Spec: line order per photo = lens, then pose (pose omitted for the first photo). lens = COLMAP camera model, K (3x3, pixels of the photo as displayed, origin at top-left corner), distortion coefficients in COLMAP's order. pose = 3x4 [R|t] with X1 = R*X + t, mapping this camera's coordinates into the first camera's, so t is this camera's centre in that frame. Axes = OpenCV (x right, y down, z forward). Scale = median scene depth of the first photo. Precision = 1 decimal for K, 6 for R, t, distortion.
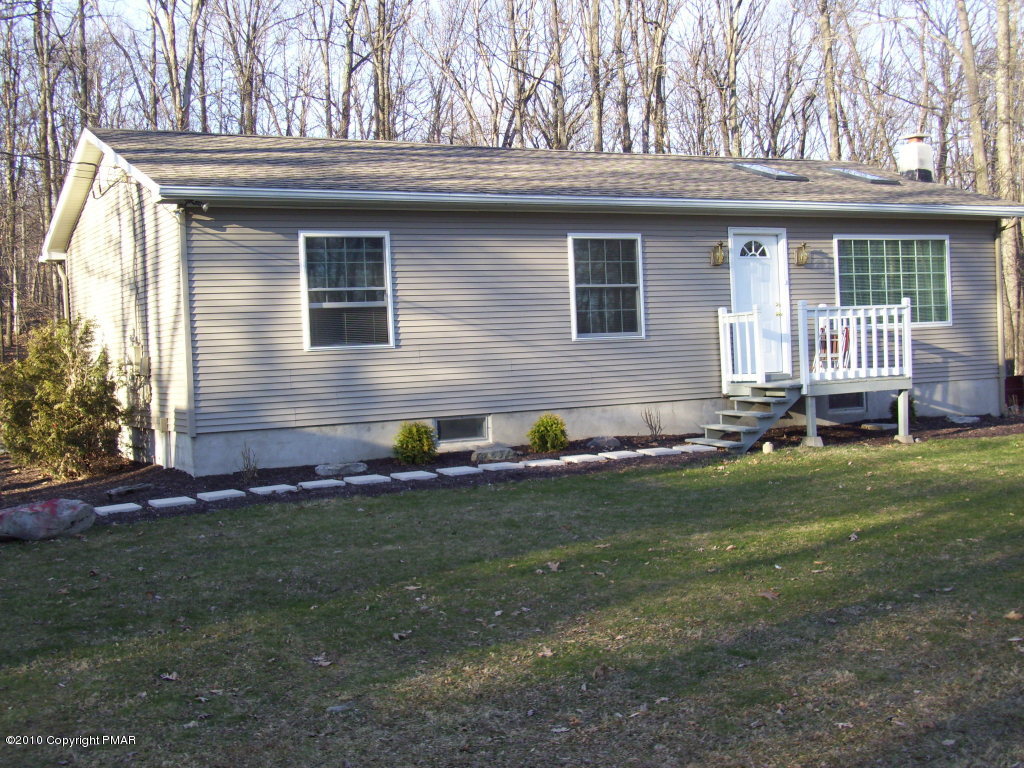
lens RADIAL K [[1049.1, 0, 494.9], [0, 1049.1, 389.5], [0, 0, 1]] dist [-0.142712, 0.082009]
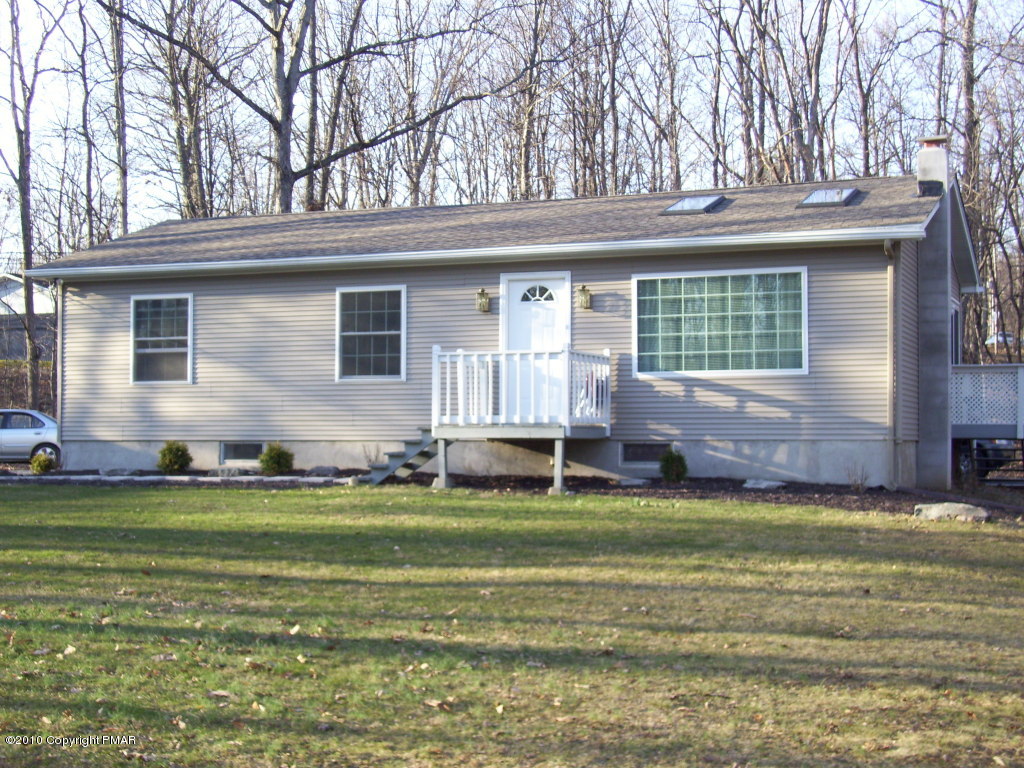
lens RADIAL K [[1049.1, 0, 494.9], [0, 1049.1, 389.5], [0, 0, 1]] dist [-0.142712, 0.082009]
pose [[0.795356, 0.028738, -0.605461, 0.876703], [-0.047891, 0.998732, -0.015507, -0.028307], [0.604248, 0.041329, 0.795724, 0.193653]]
